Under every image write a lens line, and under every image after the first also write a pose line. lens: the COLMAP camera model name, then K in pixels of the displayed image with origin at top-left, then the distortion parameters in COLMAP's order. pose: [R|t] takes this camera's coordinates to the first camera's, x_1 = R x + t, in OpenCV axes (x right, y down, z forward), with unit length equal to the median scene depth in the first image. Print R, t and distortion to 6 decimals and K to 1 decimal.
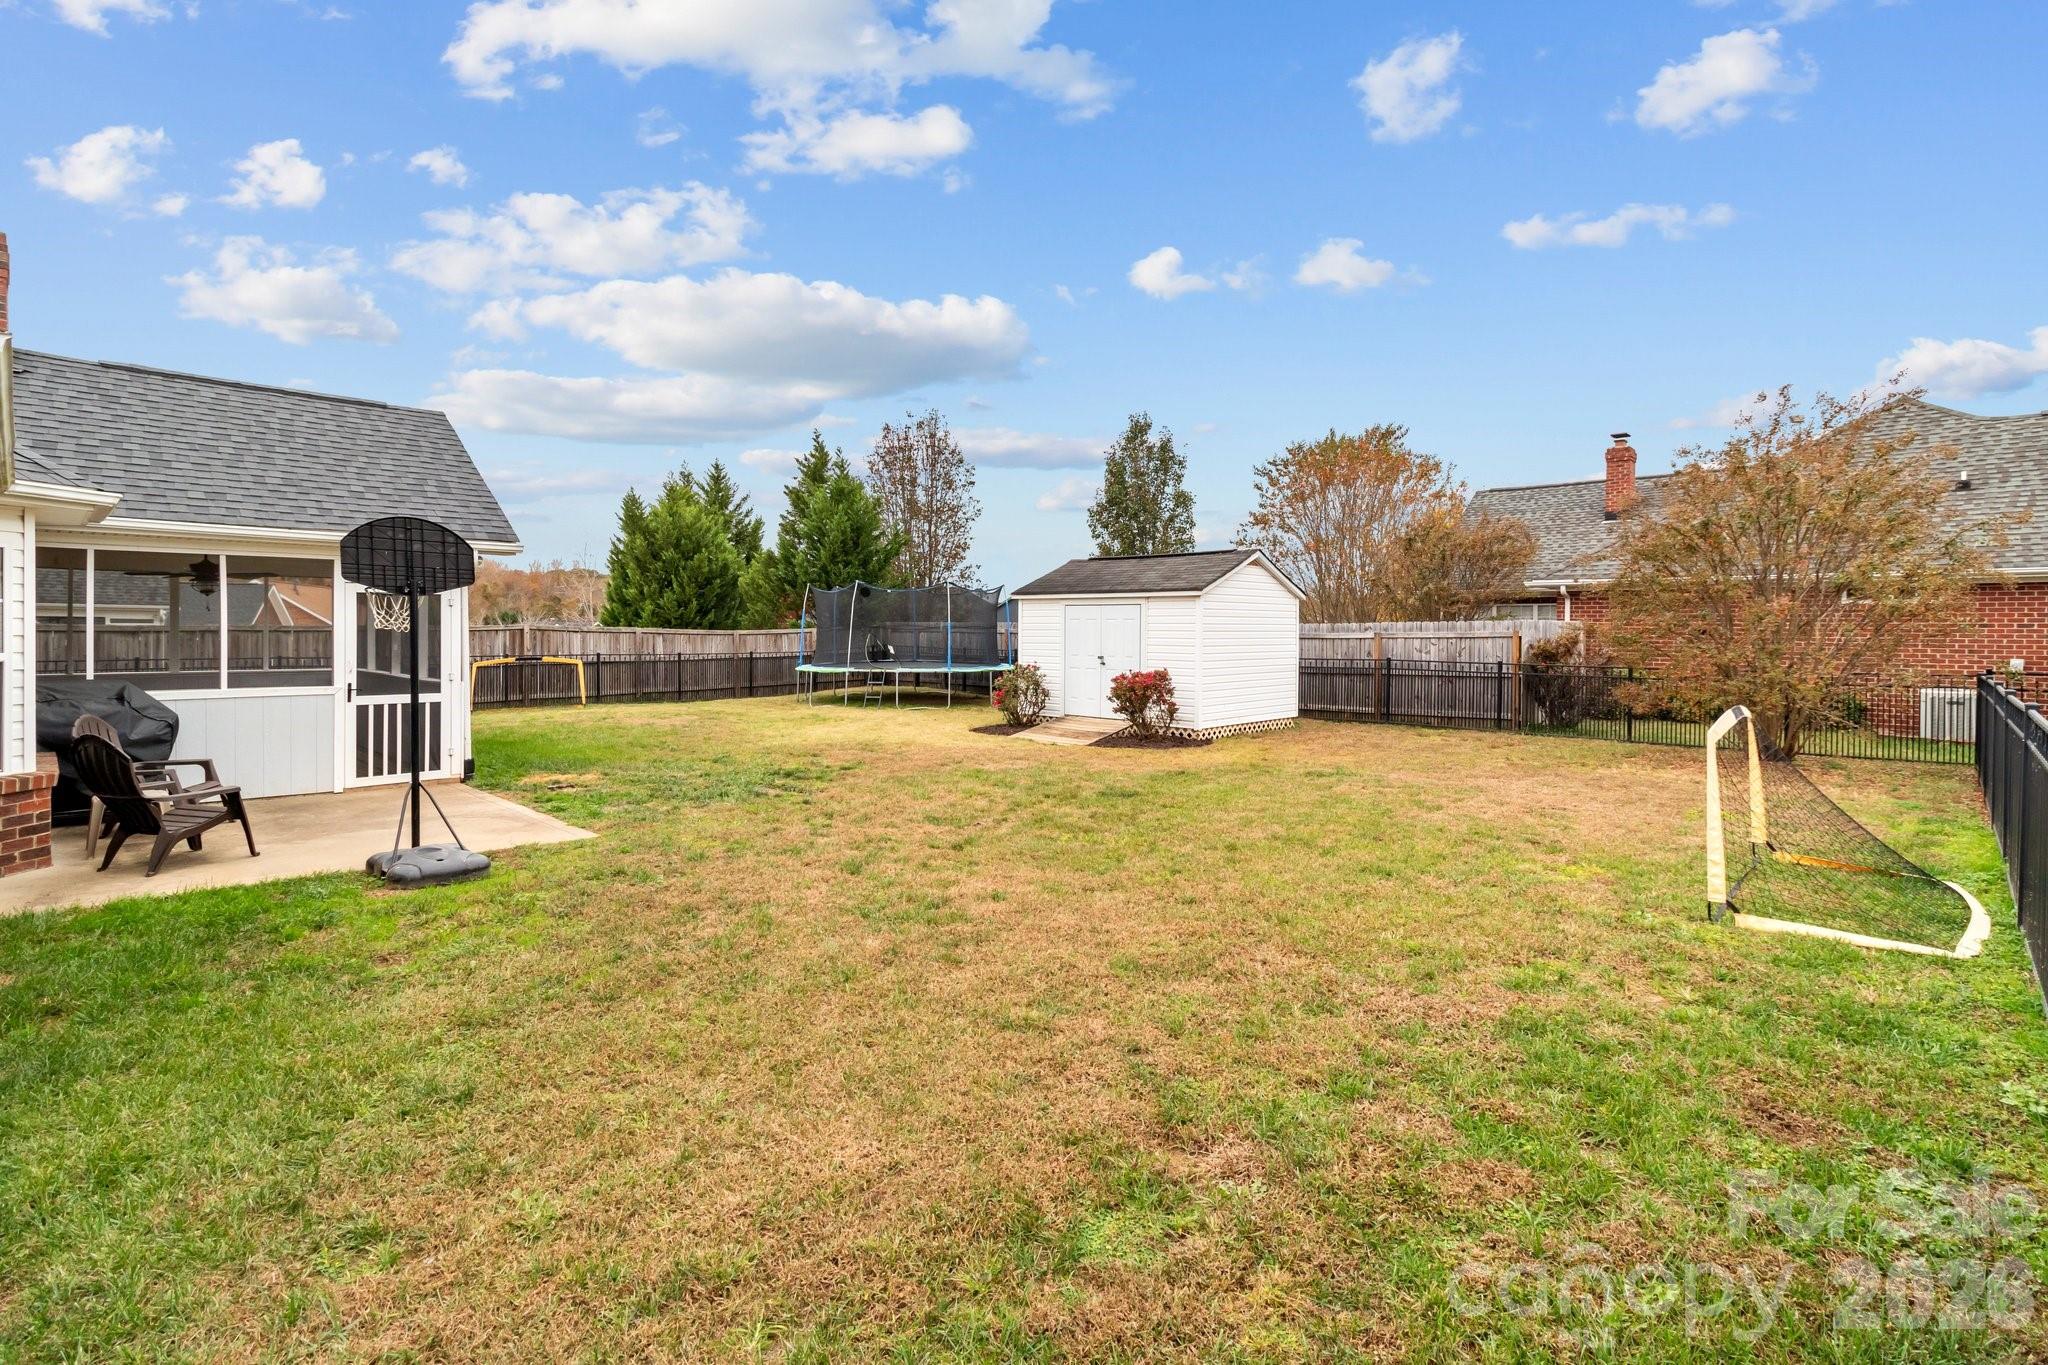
lens RADIAL K [[943.3, 0, 1046.1], [0, 943.3, 625.0], [0, 0, 1]] dist [-0.002471, -0.000221]
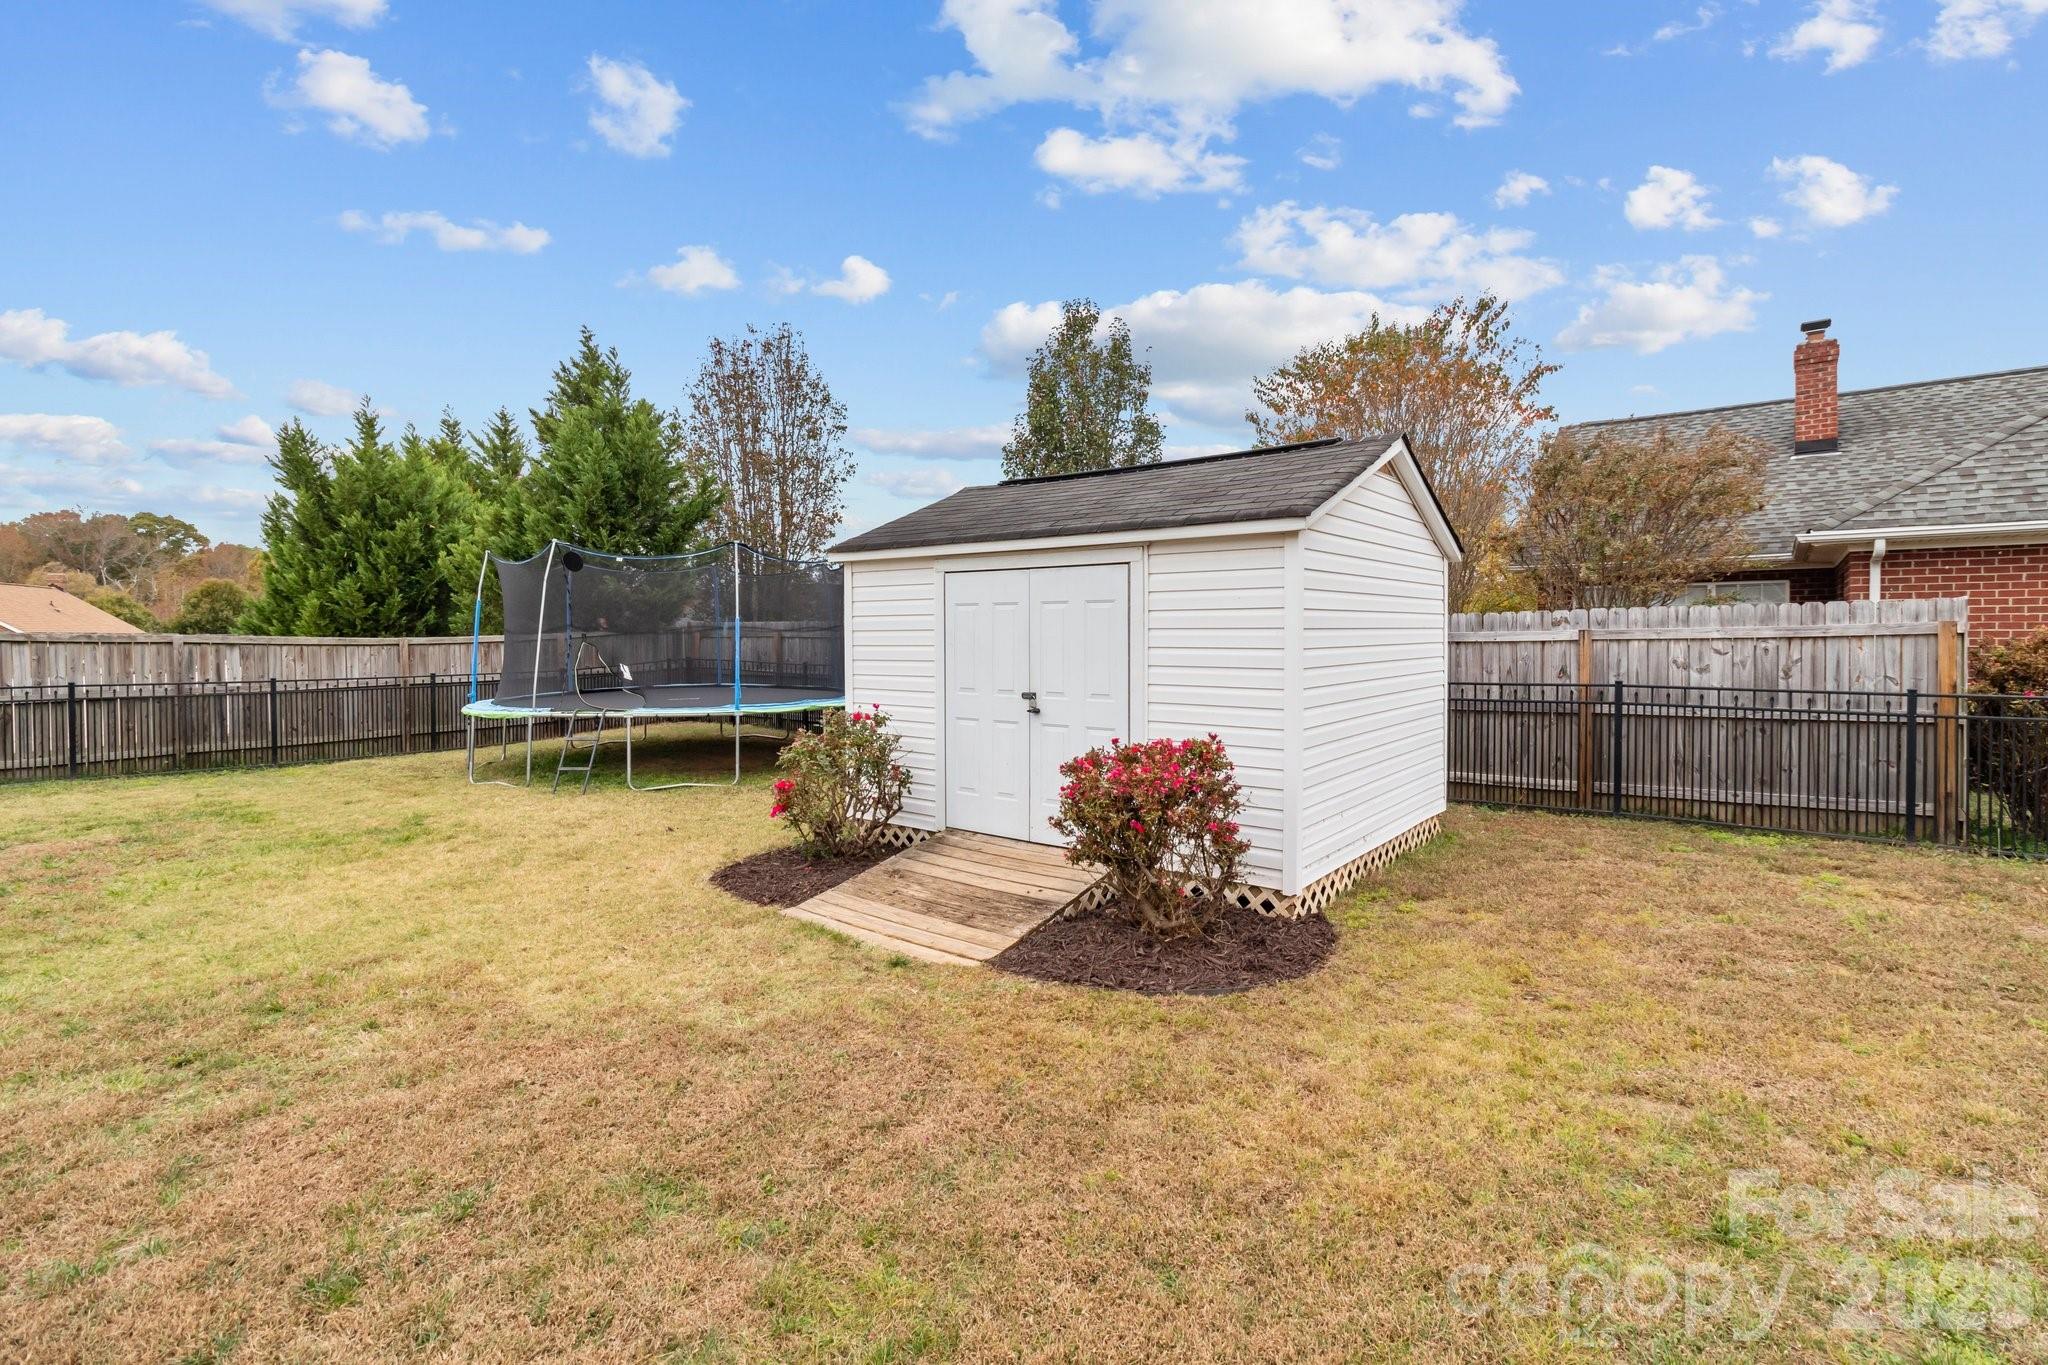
lens RADIAL K [[943.3, 0, 1046.1], [0, 943.3, 625.0], [0, 0, 1]] dist [-0.002471, -0.000221]
pose [[0.996380, -0.009366, 0.084493, 0.021961], [0.009565, 0.999952, -0.001947, 0.003040], [-0.084471, 0.002748, 0.996422, 0.417801]]
